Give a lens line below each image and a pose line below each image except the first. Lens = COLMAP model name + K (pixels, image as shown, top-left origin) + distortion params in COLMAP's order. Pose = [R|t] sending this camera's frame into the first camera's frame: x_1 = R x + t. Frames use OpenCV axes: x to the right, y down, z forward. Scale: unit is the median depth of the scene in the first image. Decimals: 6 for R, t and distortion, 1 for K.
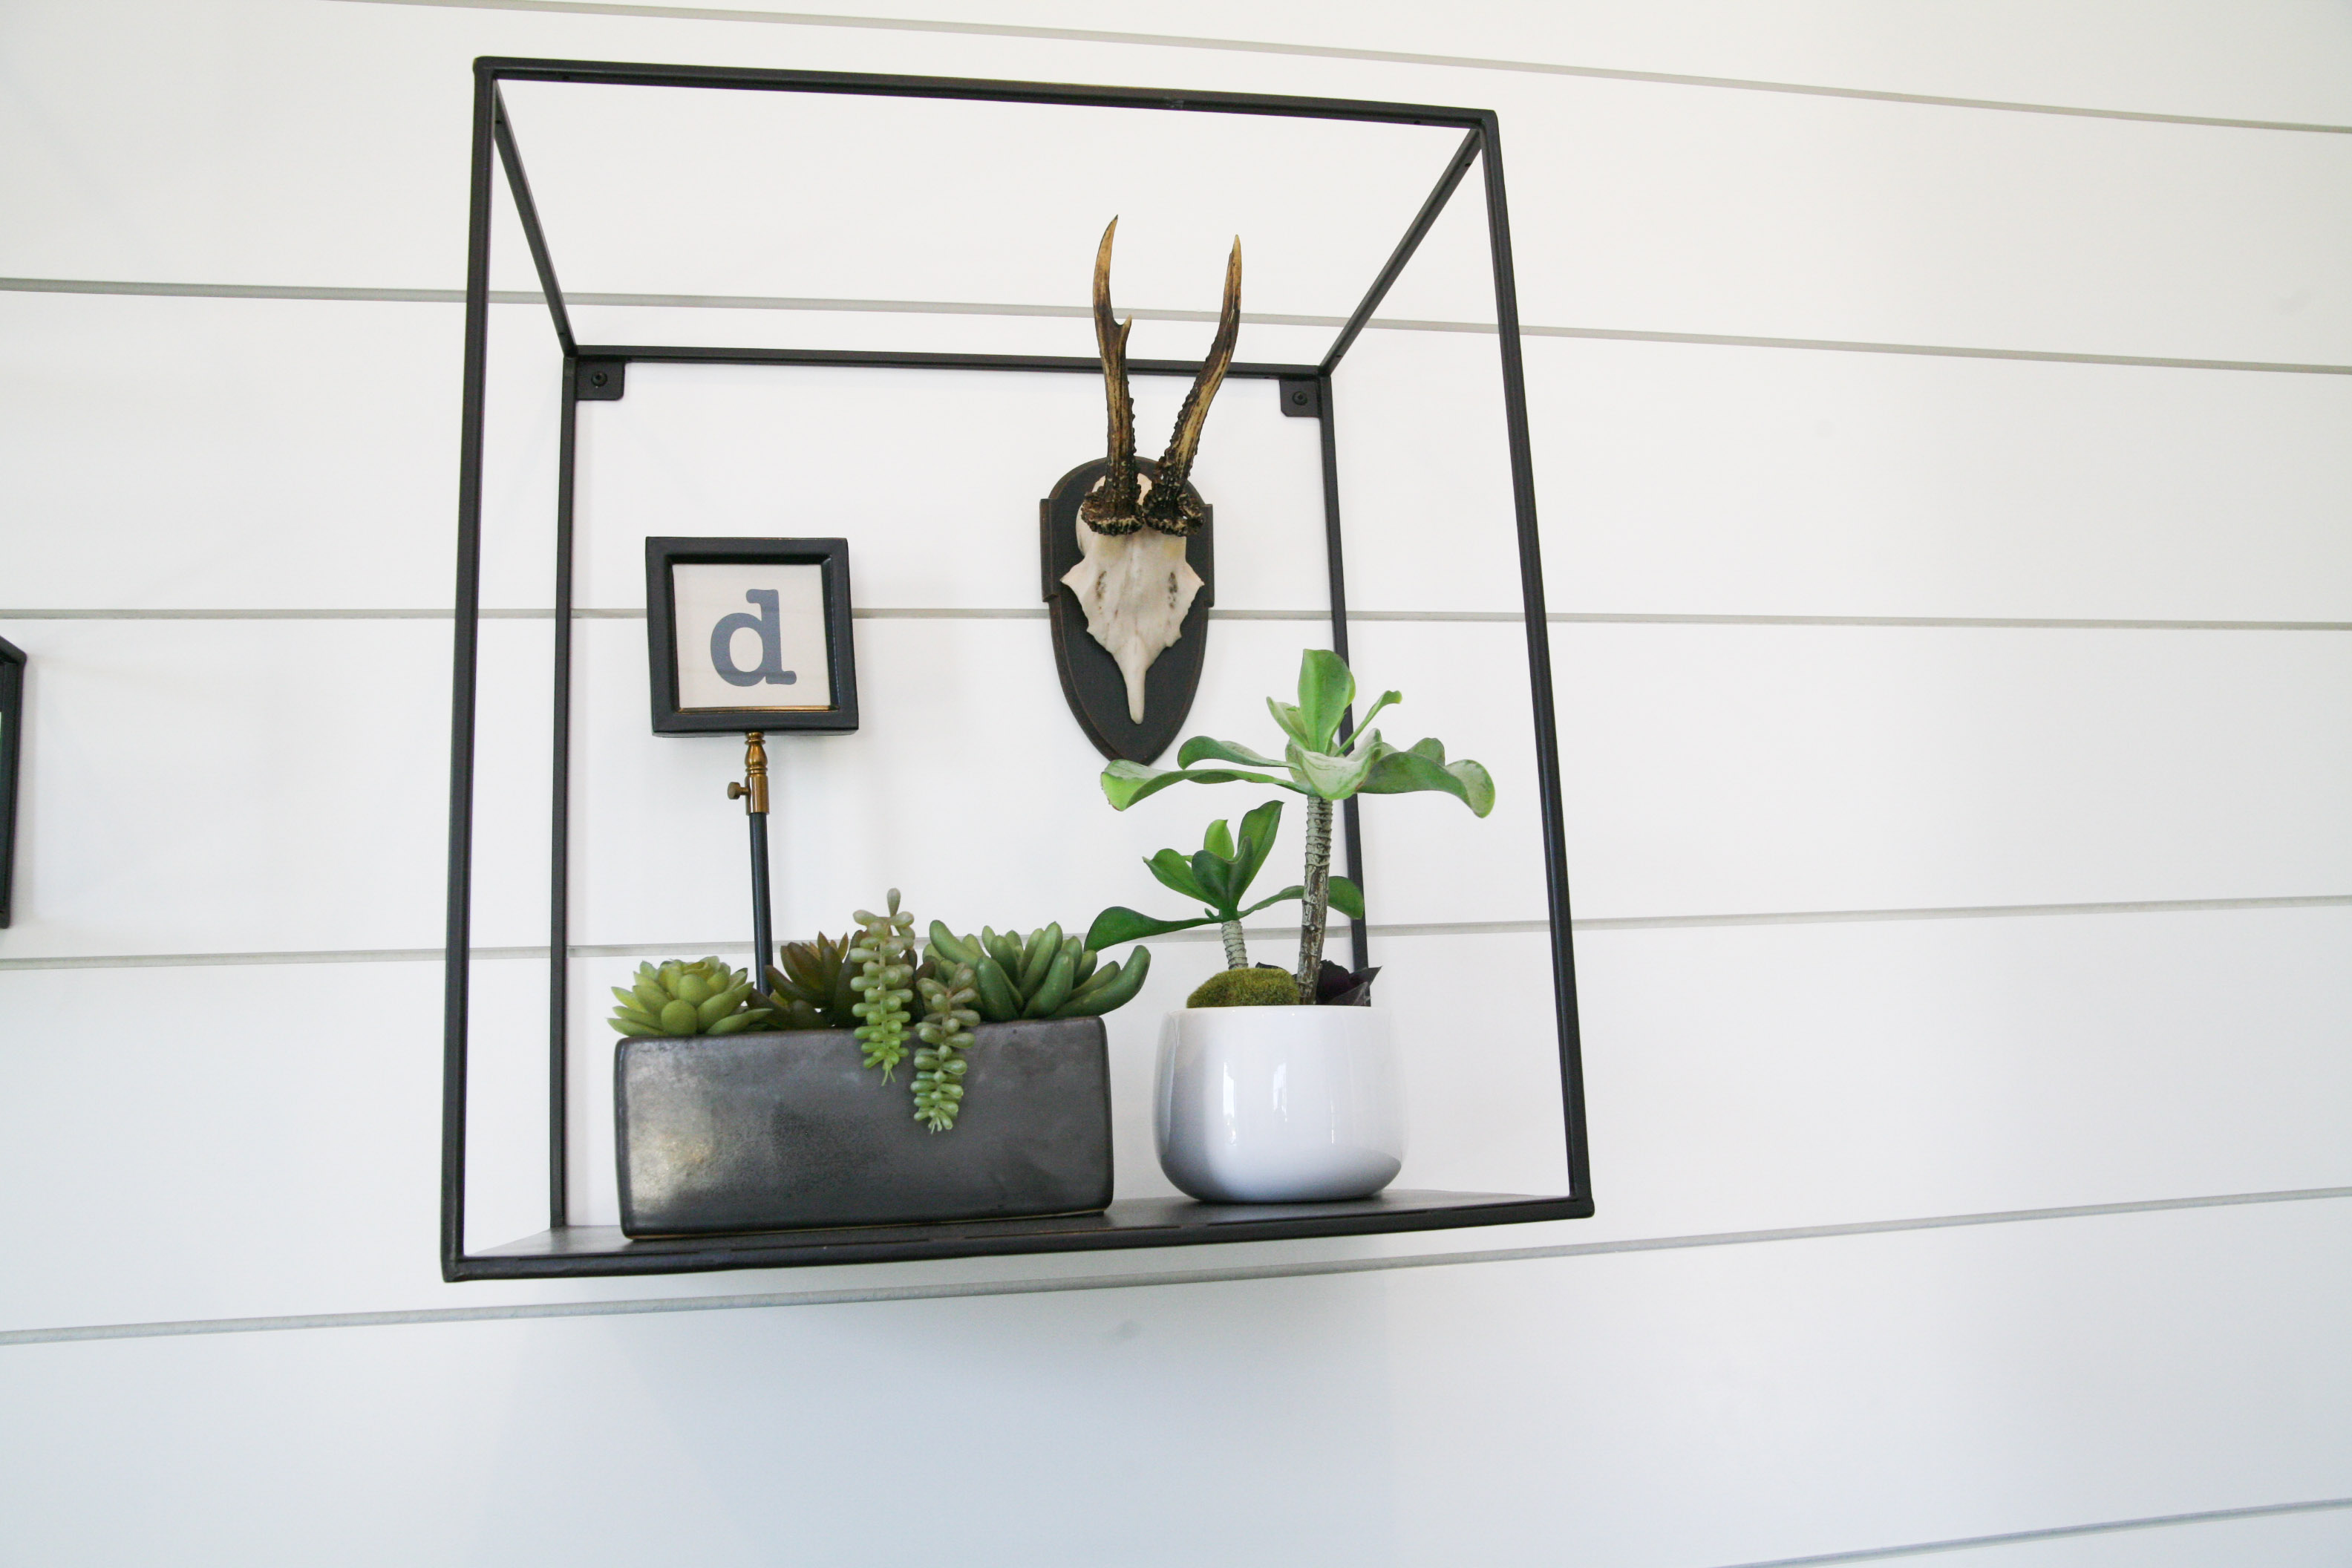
lens RADIAL K [[1955.0, 0, 1176.0], [0, 1955.0, 784.0], [0, 0, 1]] dist [-0.075360, 0.002964]
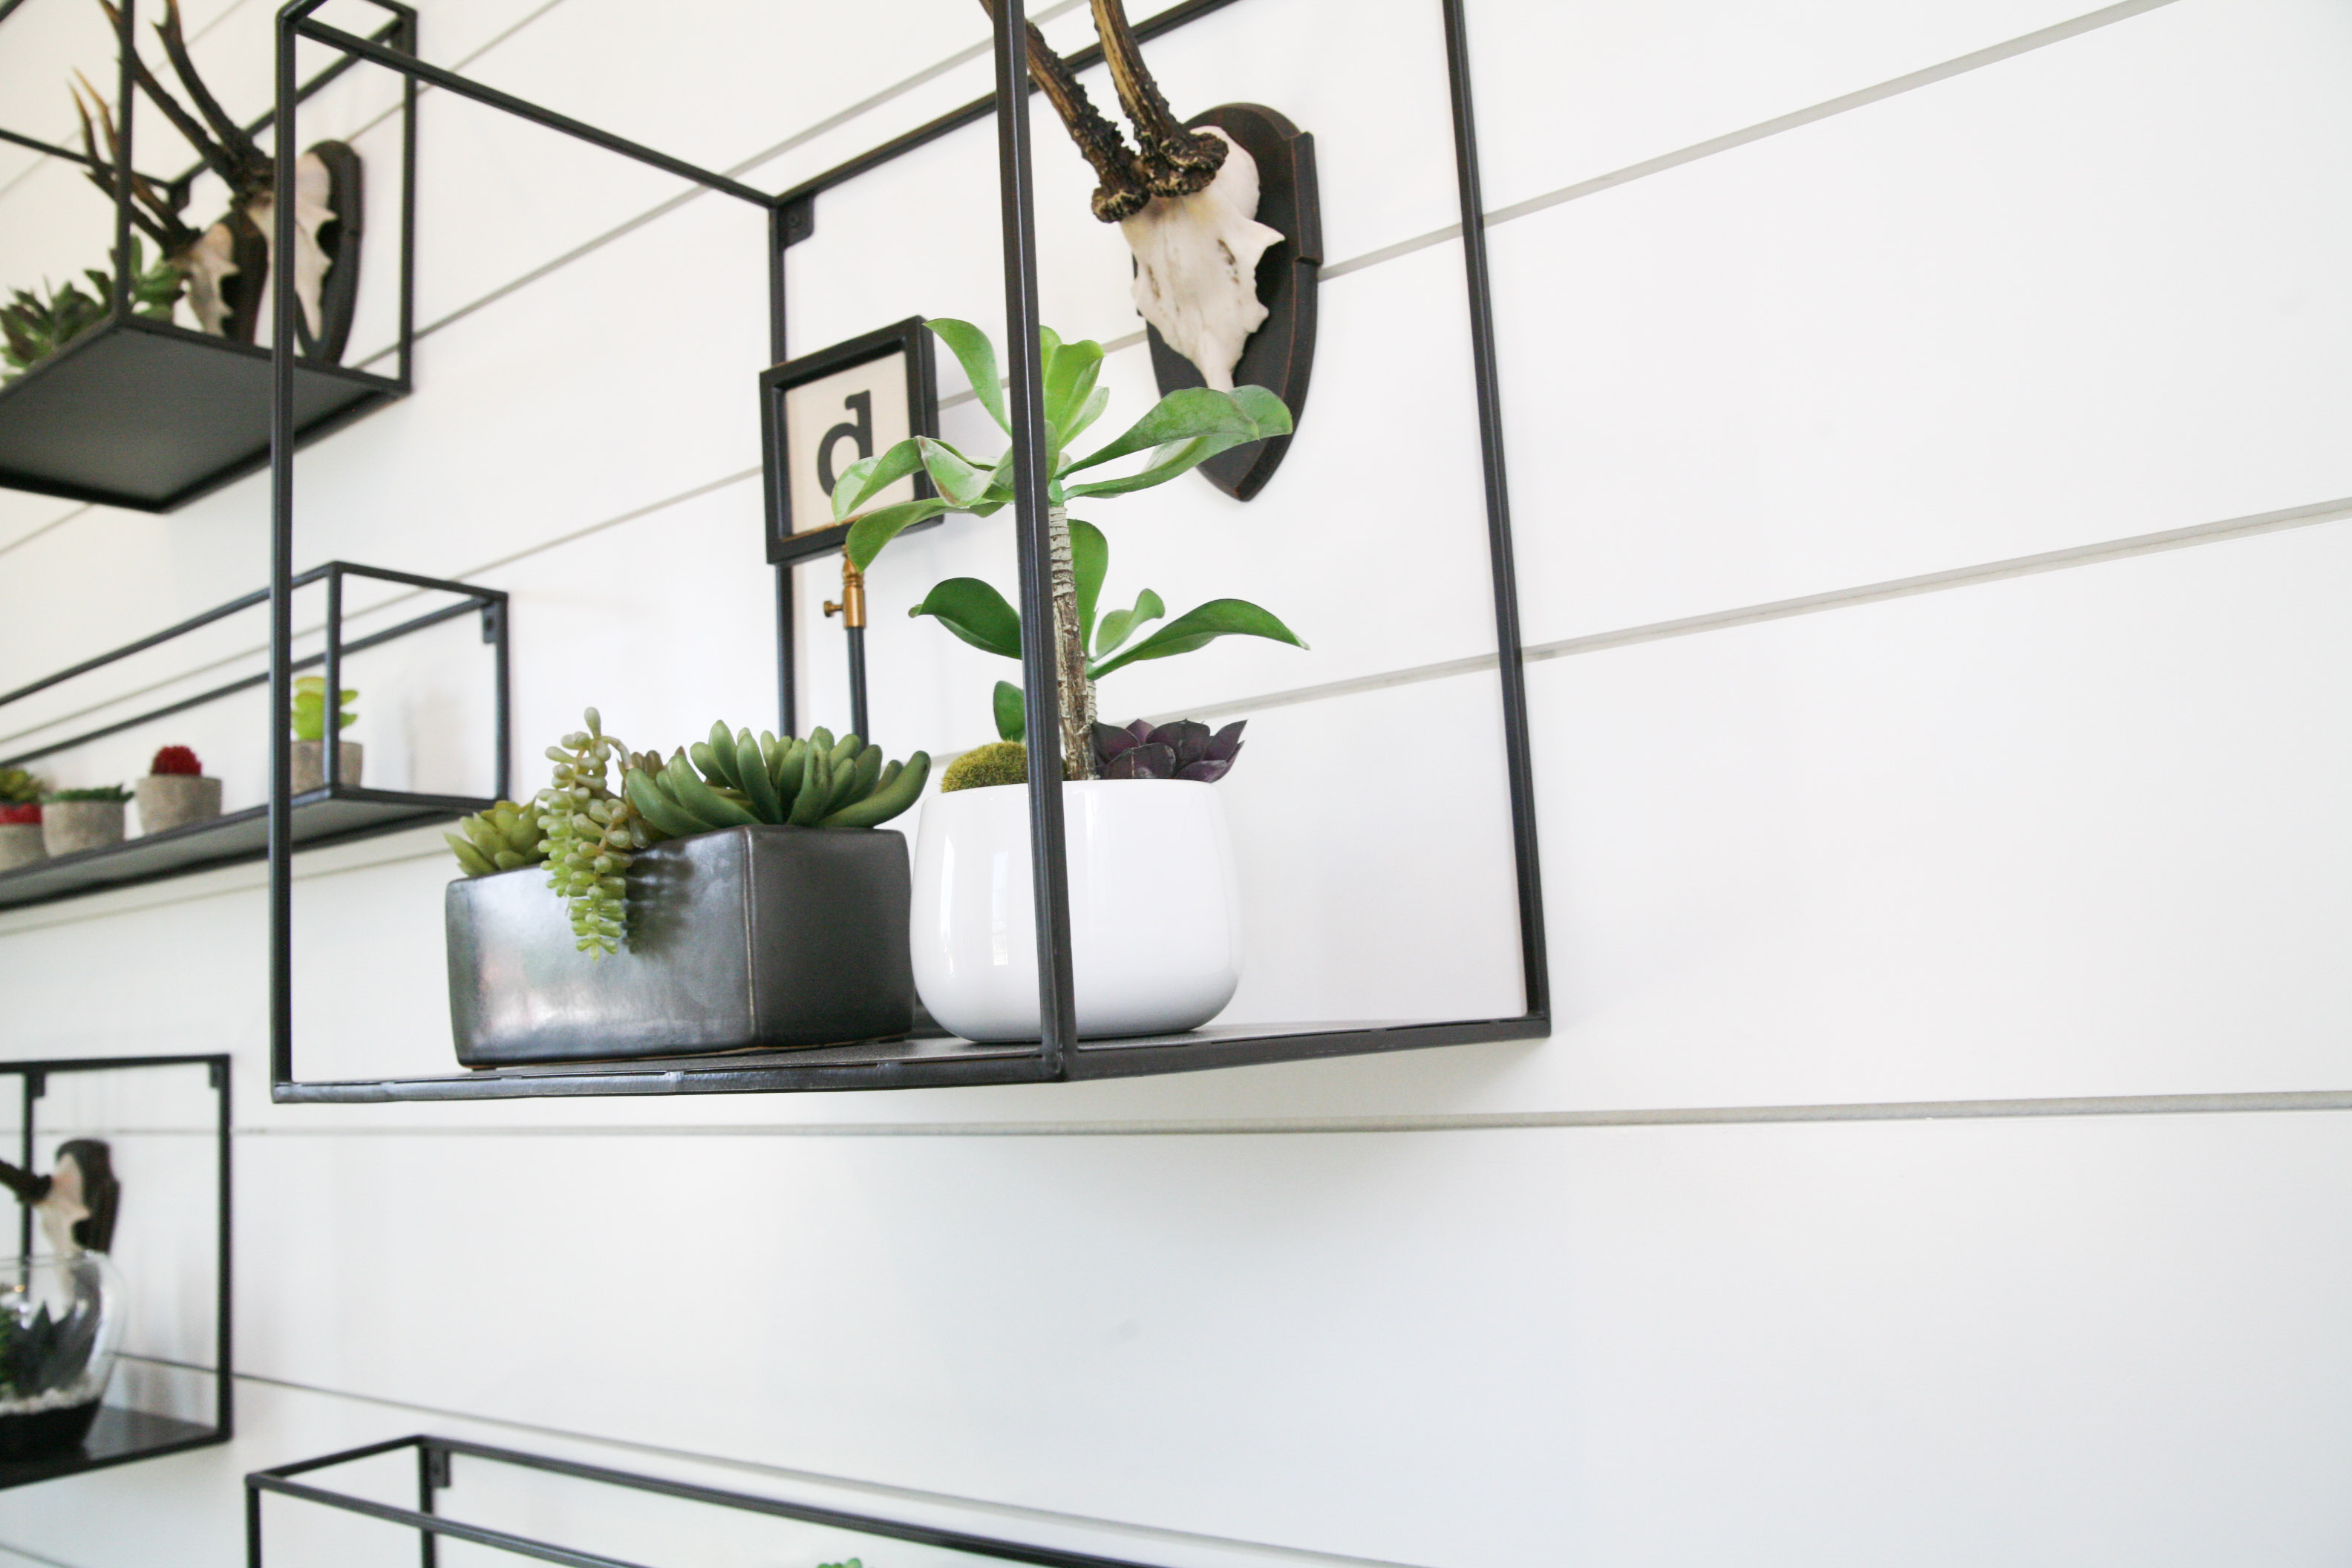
lens RADIAL K [[1955.0, 0, 1176.0], [0, 1955.0, 784.0], [0, 0, 1]] dist [-0.075360, 0.002964]
pose [[0.641934, -0.086679, -0.761845, 0.652558], [0.165308, 0.985869, 0.027121, 0.097034], [0.748729, -0.143349, 0.647191, 0.519547]]
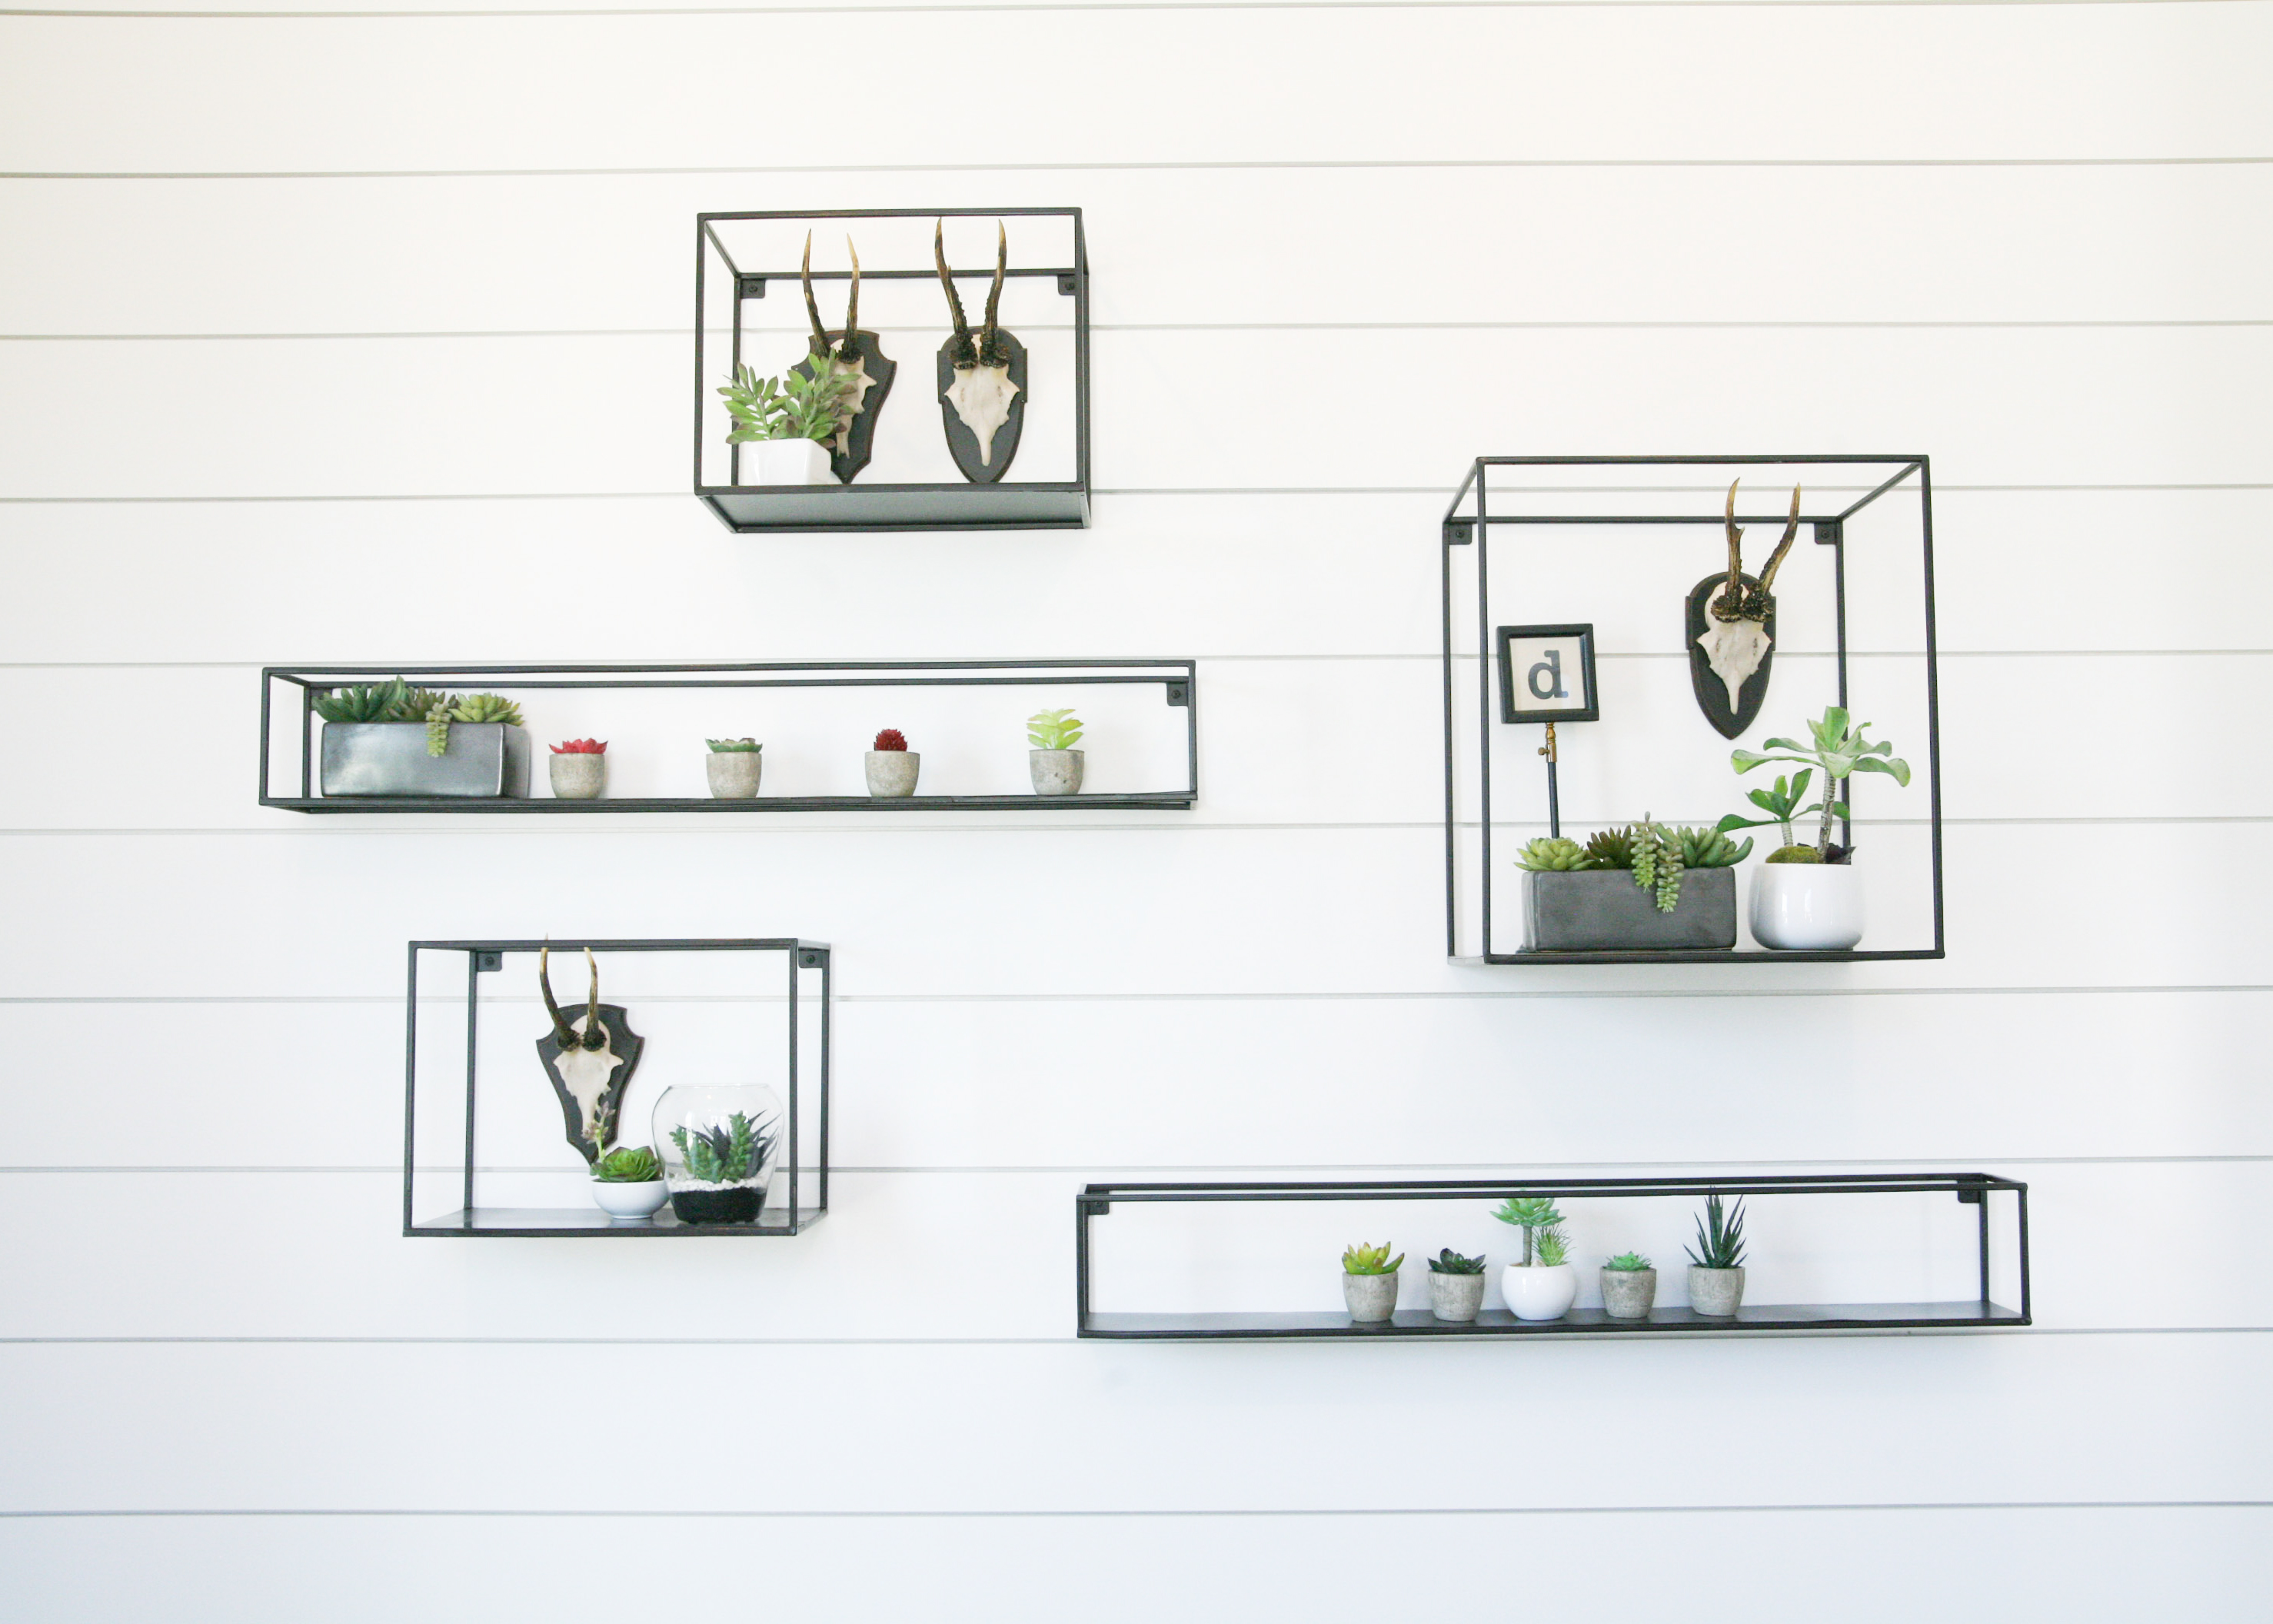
lens RADIAL K [[2411.3, 0, 1136.5], [0, 2411.3, 812.0], [0, 0, 1]] dist [-0.074080, 0.004133]
pose [[0.981372, 0.028909, -0.189930, -0.171158], [-0.007037, 0.993359, 0.114839, -0.238033], [0.191988, -0.111364, 0.975058, -1.695562]]
